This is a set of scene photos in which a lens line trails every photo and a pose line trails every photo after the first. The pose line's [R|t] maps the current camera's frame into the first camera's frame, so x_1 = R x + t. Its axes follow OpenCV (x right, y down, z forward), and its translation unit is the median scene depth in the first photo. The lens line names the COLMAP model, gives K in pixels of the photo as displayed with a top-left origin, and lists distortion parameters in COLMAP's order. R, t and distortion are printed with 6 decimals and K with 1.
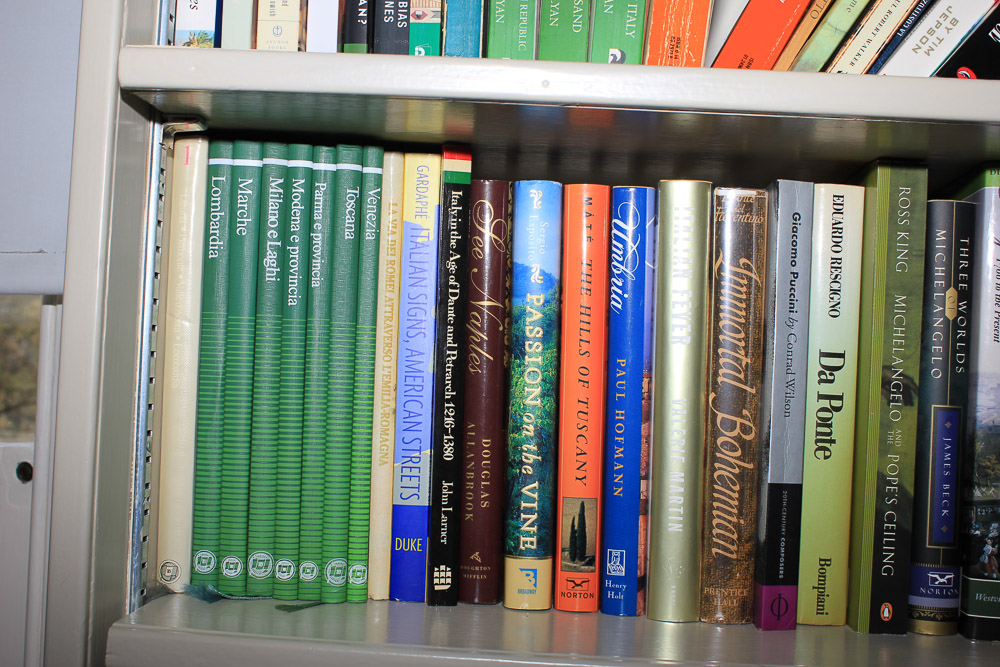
lens RADIAL K [[1253.5, 0, 498.7], [0, 1253.5, 333.5], [0, 0, 1]] dist [0.028513, 0.000000]
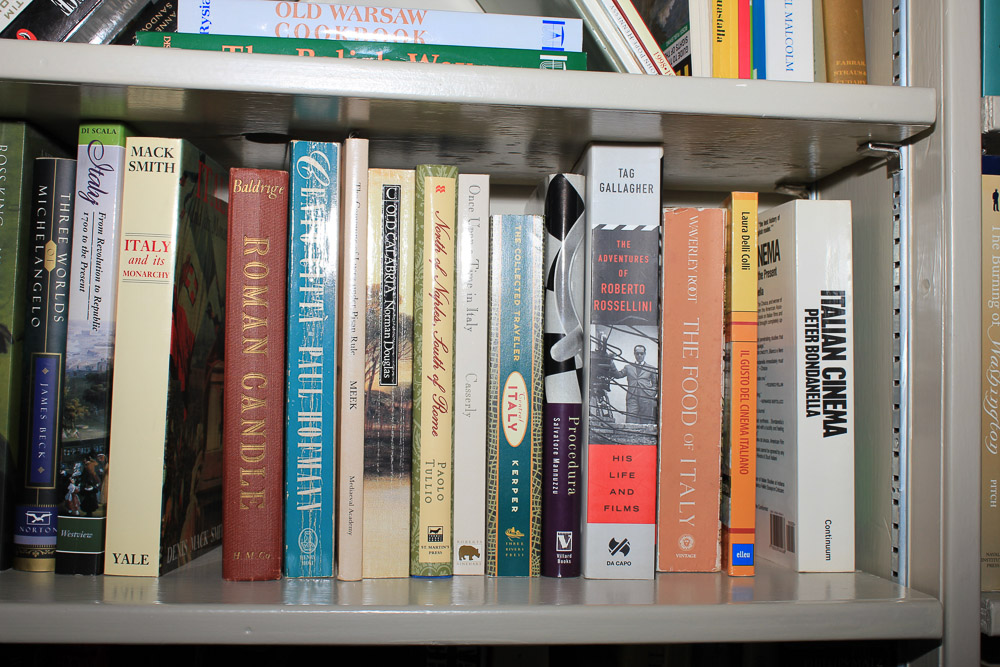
lens RADIAL K [[1253.5, 0, 498.2], [0, 1253.5, 333.3], [0, 0, 1]] dist [0.028513, 0.000000]
pose [[0.997135, -0.008901, 0.075114, 0.656963], [0.008744, 0.999959, 0.002420, 0.041840], [-0.075132, -0.001756, 0.997172, -0.076202]]
